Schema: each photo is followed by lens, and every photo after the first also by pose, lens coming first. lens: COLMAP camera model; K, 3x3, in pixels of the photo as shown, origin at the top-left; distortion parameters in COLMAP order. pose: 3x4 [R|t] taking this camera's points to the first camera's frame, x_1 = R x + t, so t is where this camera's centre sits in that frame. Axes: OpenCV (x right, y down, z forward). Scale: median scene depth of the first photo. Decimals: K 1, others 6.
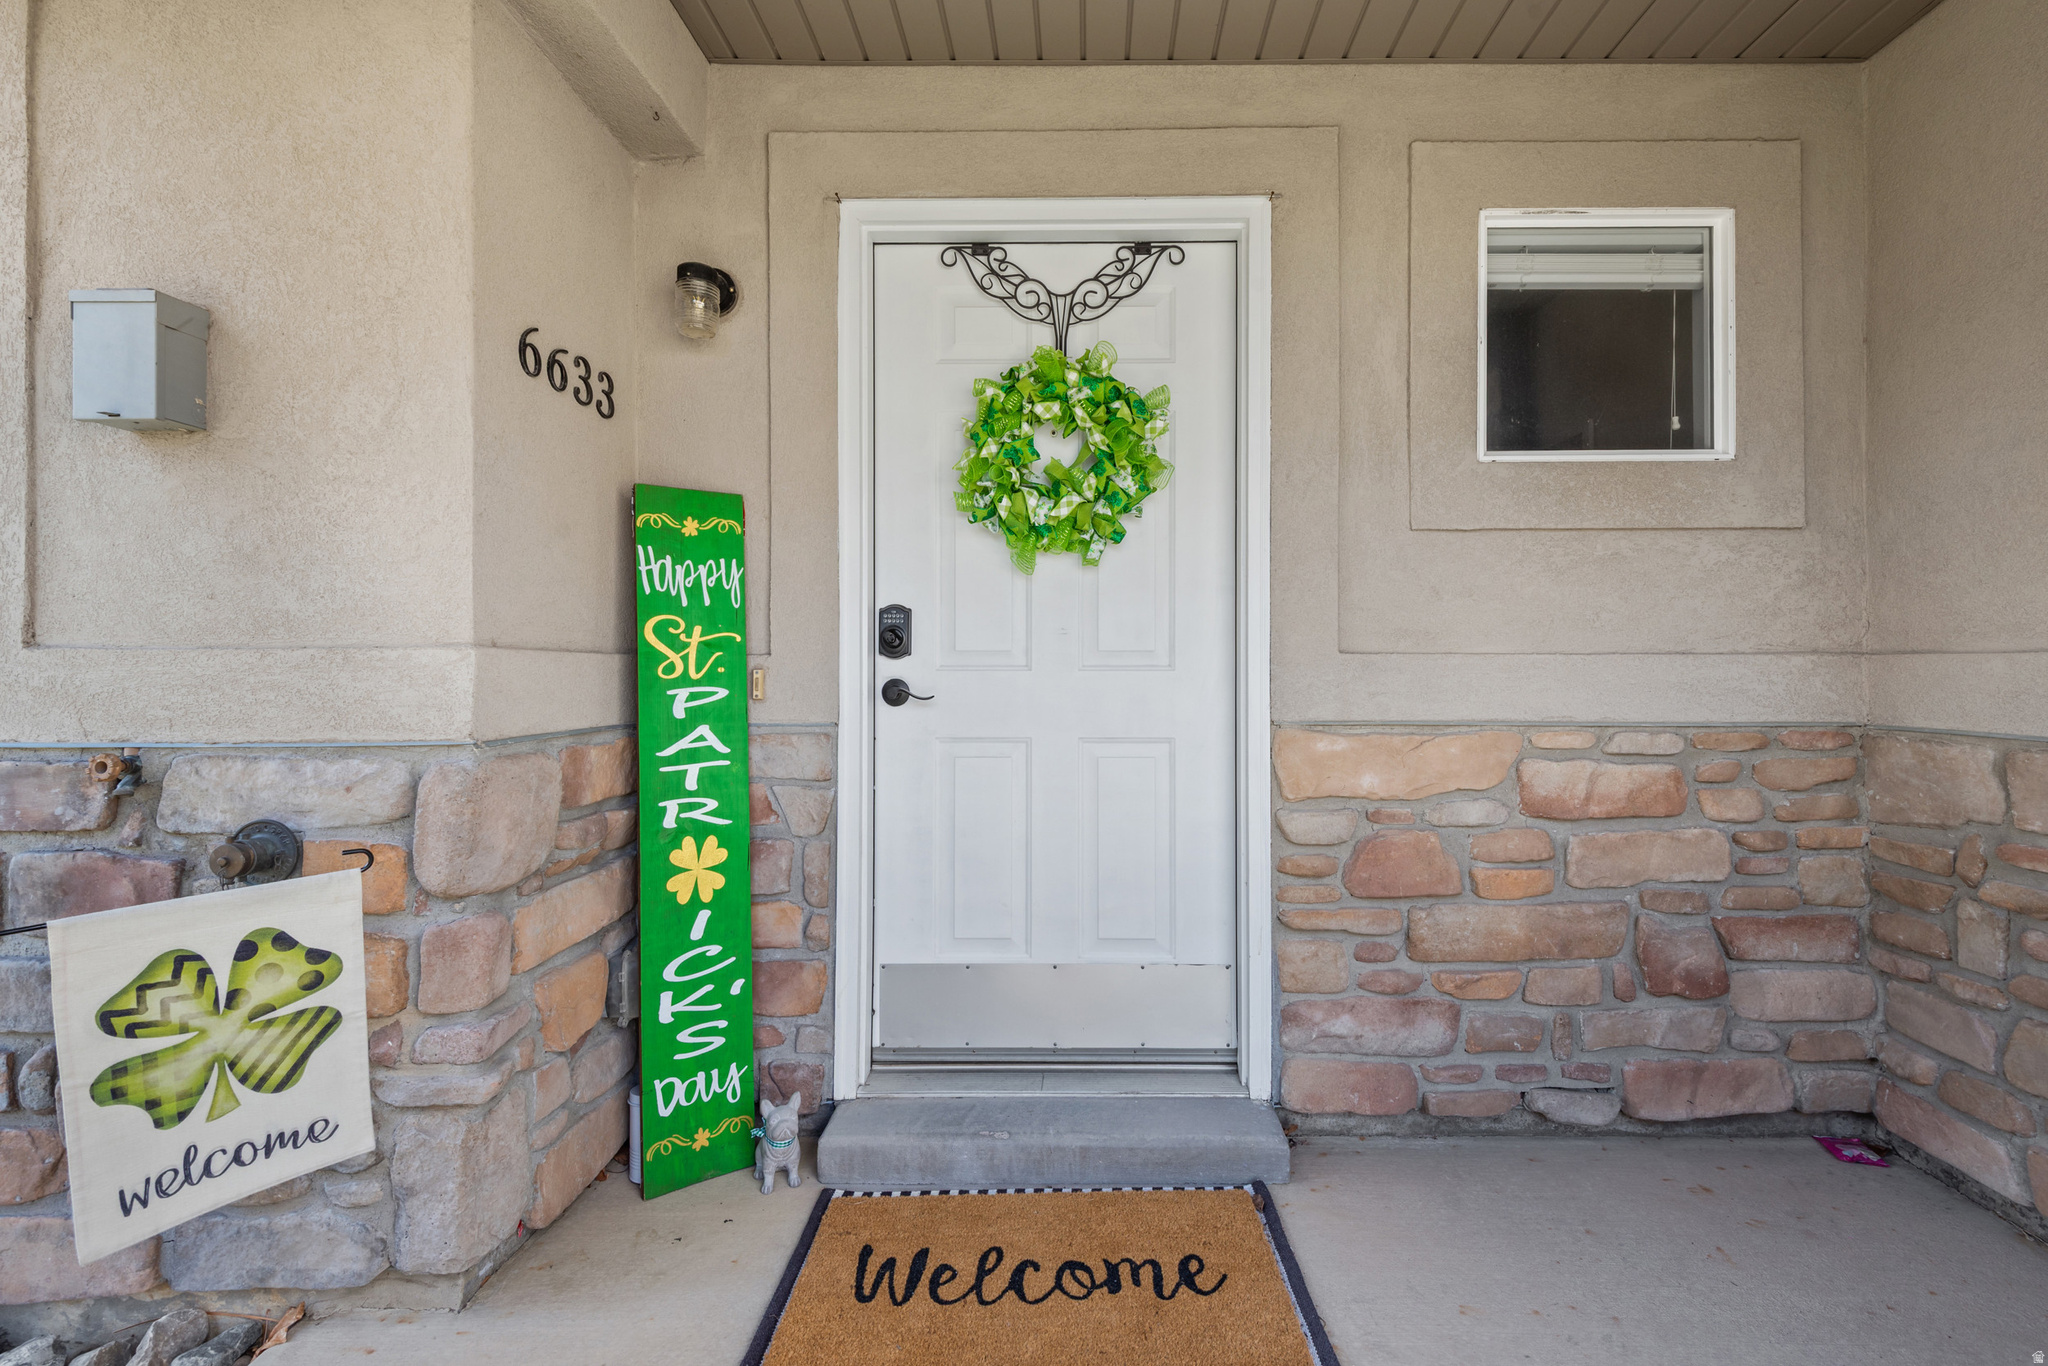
lens RADIAL K [[924.8, 0, 1048.6], [0, 924.8, 656.7], [0, 0, 1]] dist [0.016518, -0.000415]
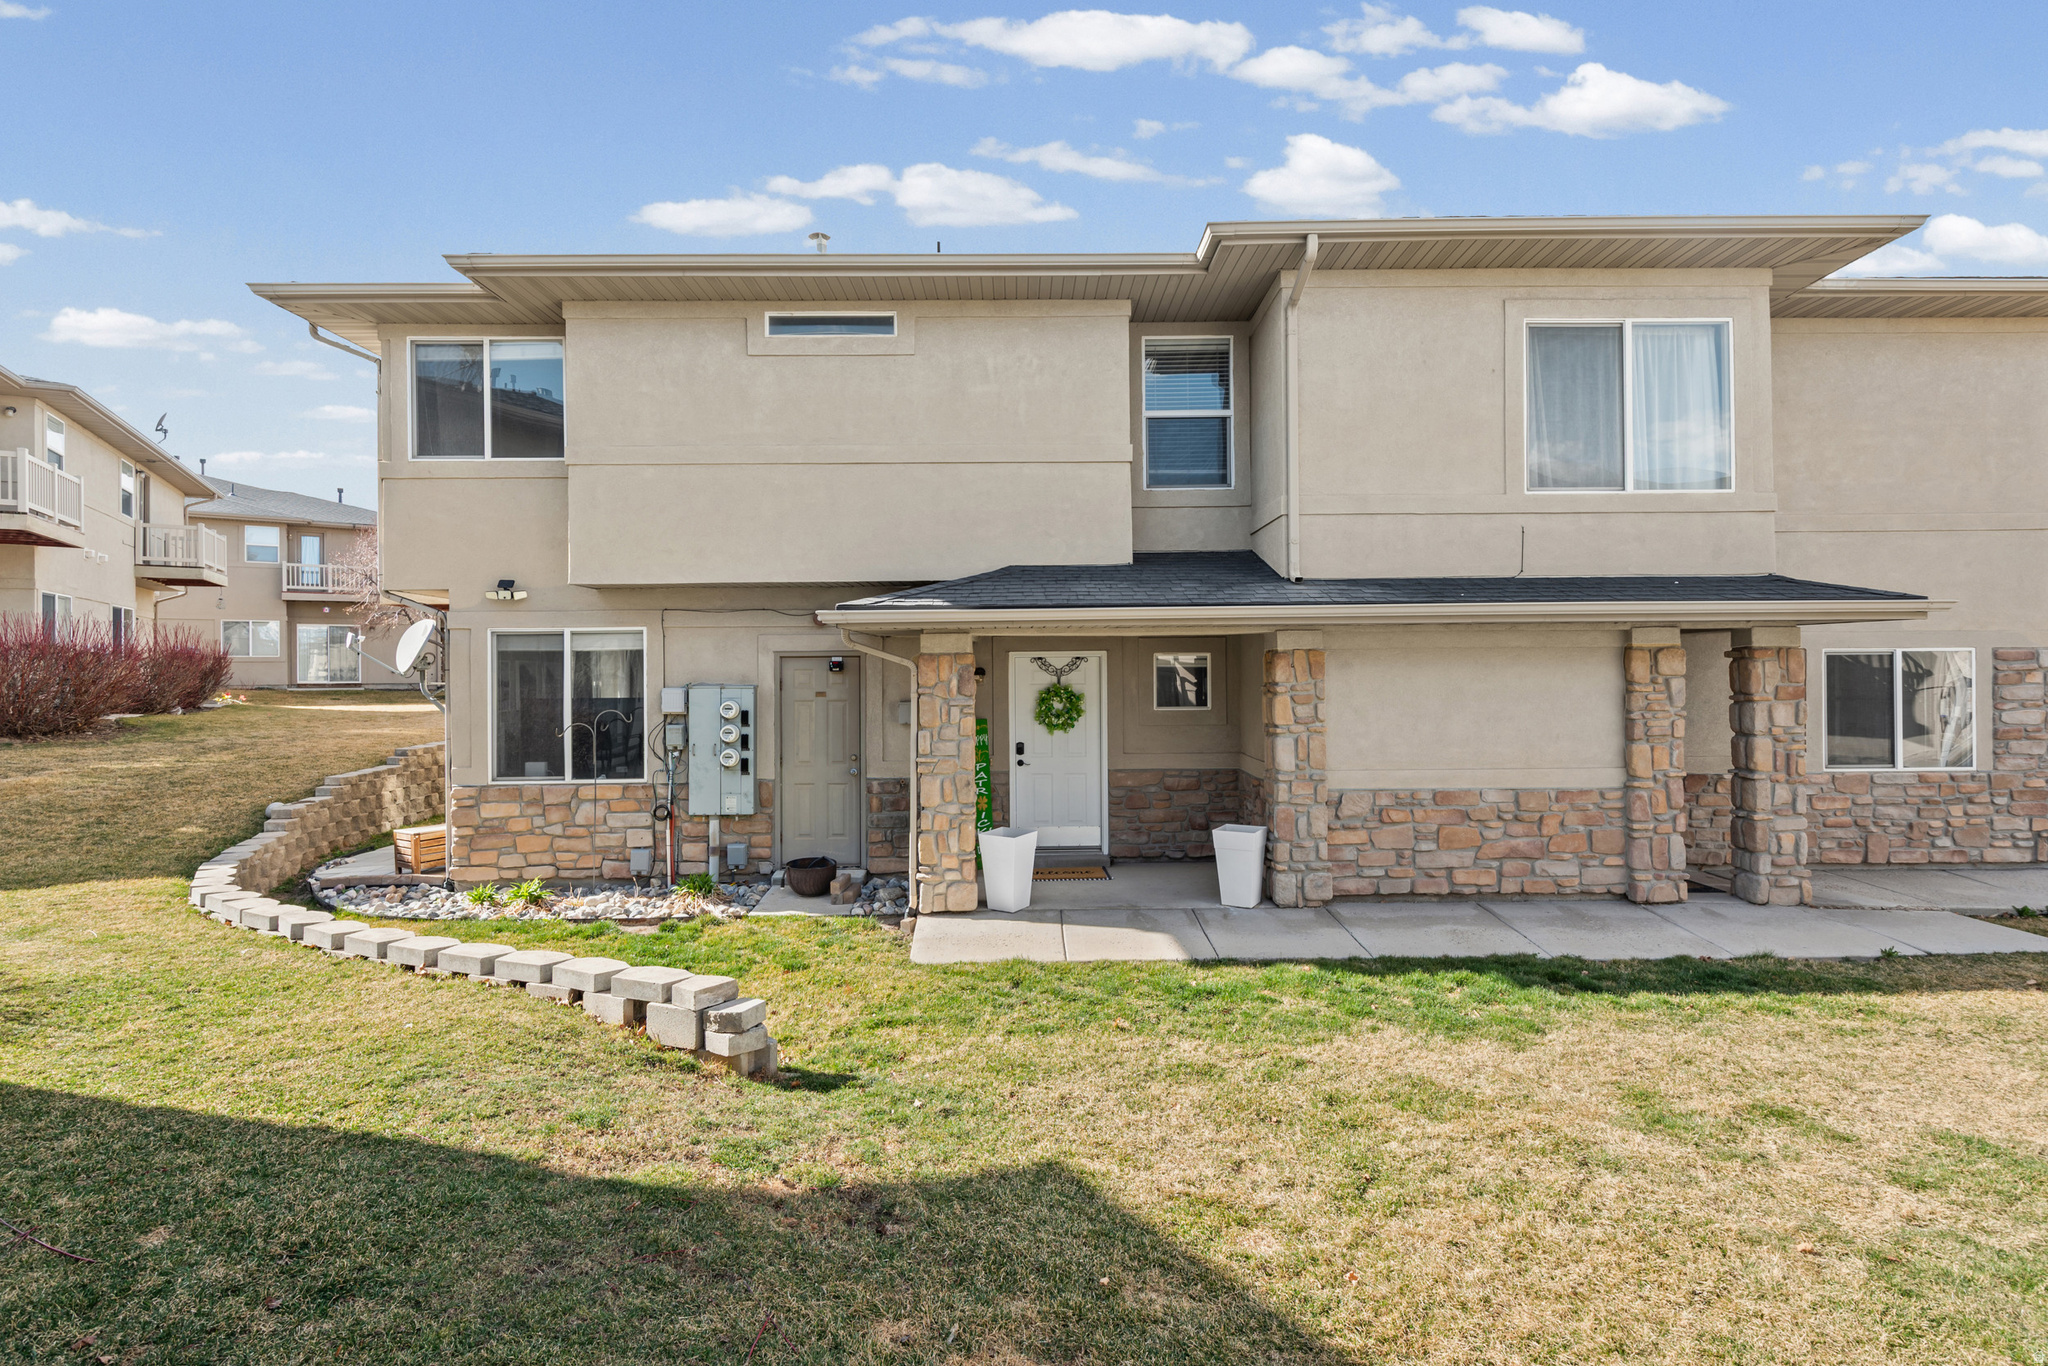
lens RADIAL K [[1067.9, 0, 1023.8], [0, 1067.9, 643.3], [0, 0, 1]] dist [0.001998, -0.000247]
pose [[0.999901, -0.008419, 0.011277, -0.214078], [0.008403, 0.999964, 0.001431, -0.545530], [-0.011289, -0.001336, 0.999935, -4.113747]]
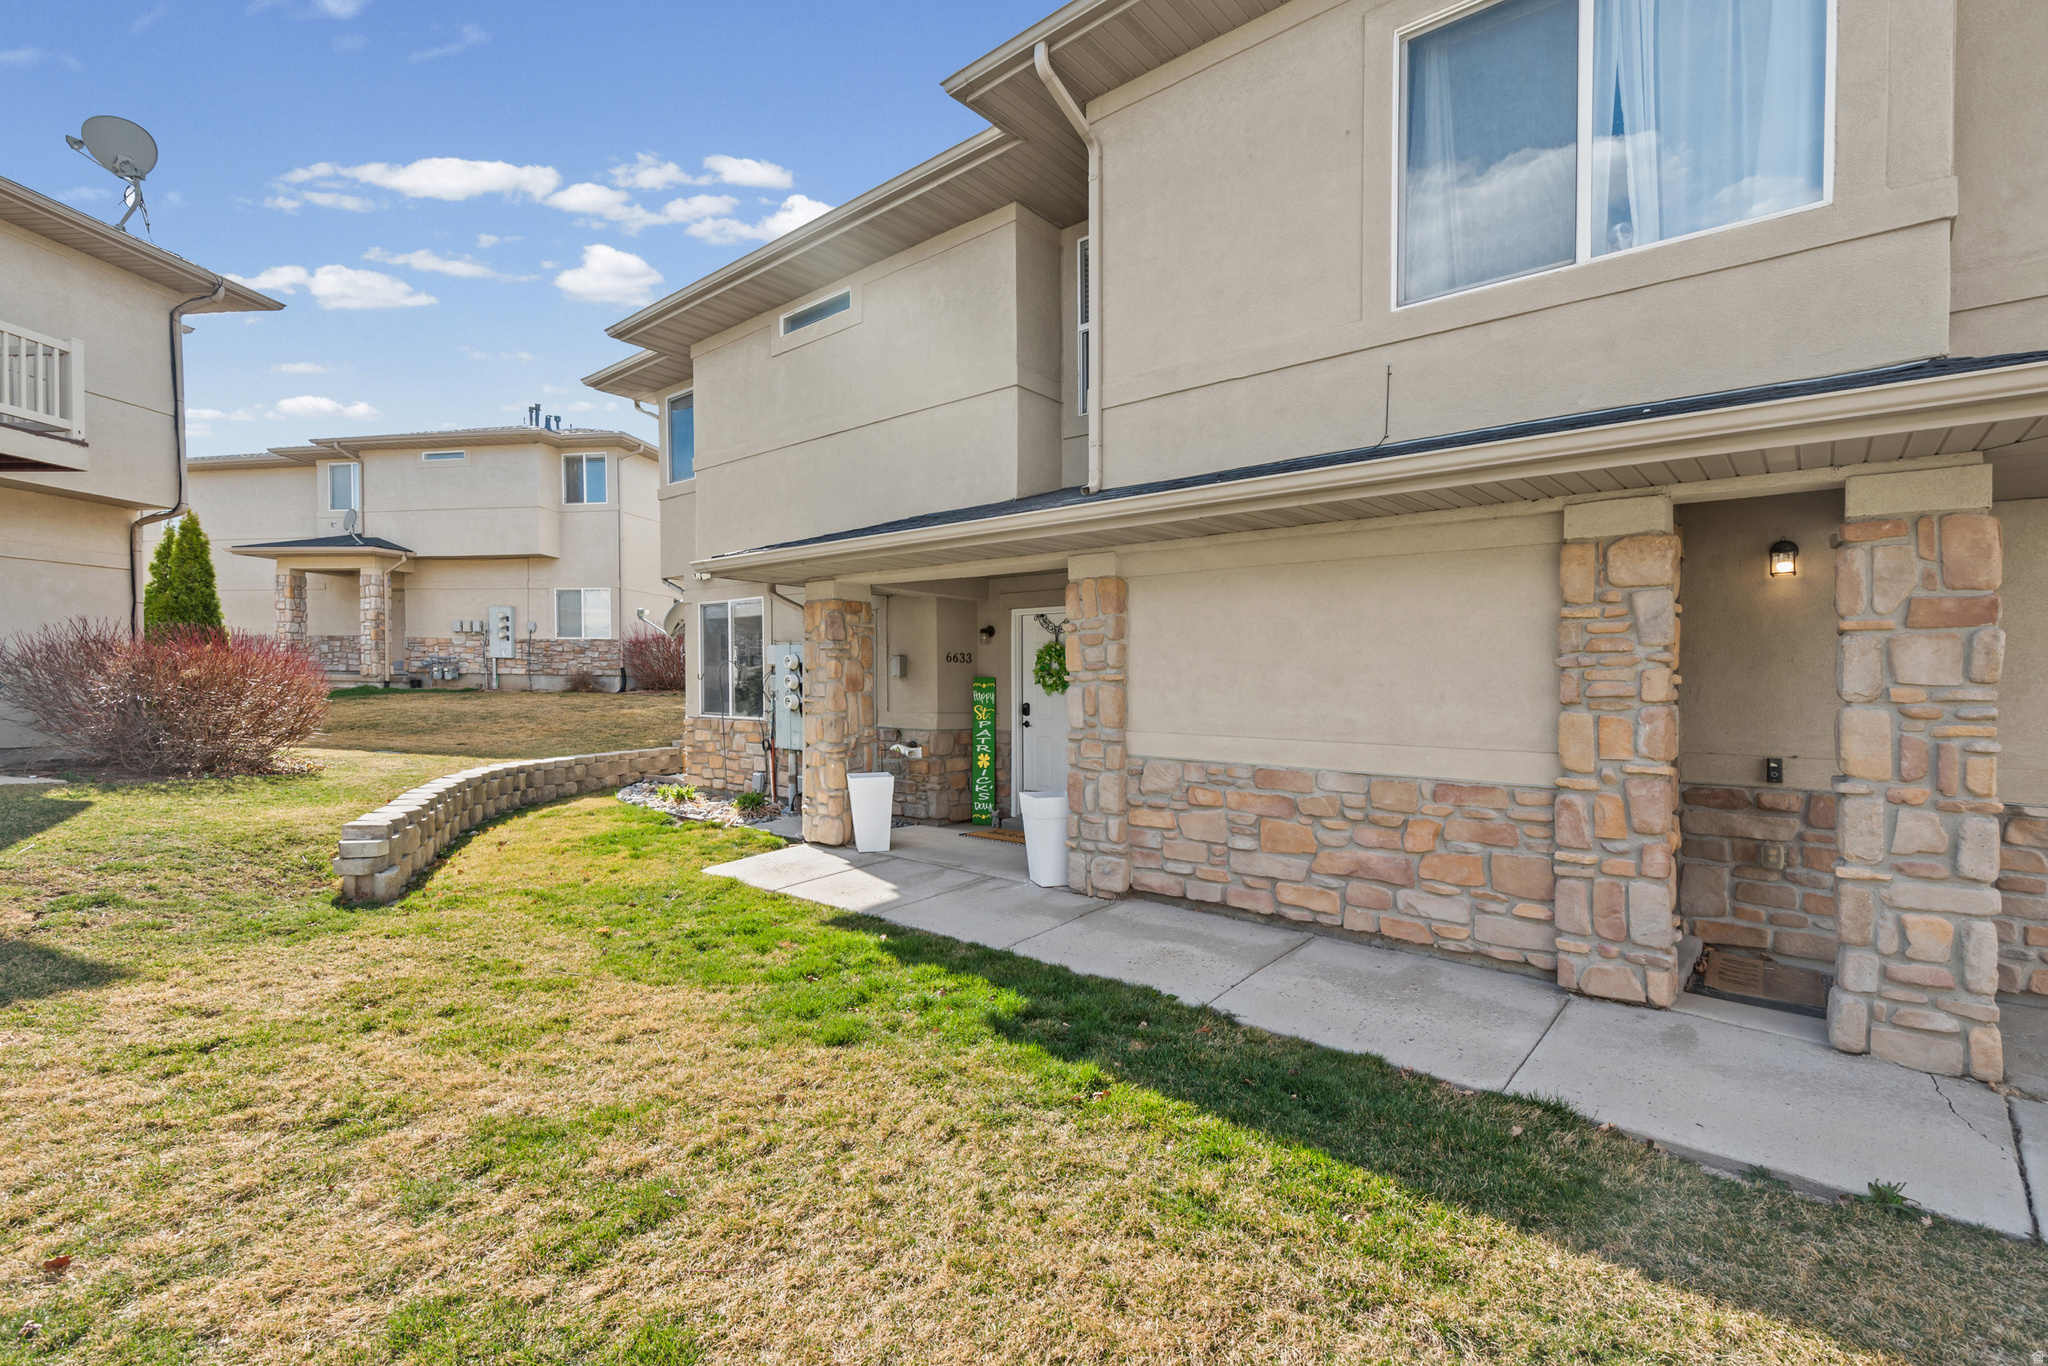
lens RADIAL K [[956.2, 0, 1027.0], [0, 956.2, 703.9], [0, 0, 1]] dist [0.001413, -0.000188]
pose [[0.740816, 0.023648, -0.671291, 2.856909], [-0.003986, 0.999517, 0.030811, -0.192115], [0.671696, -0.020150, 0.740553, -2.281965]]
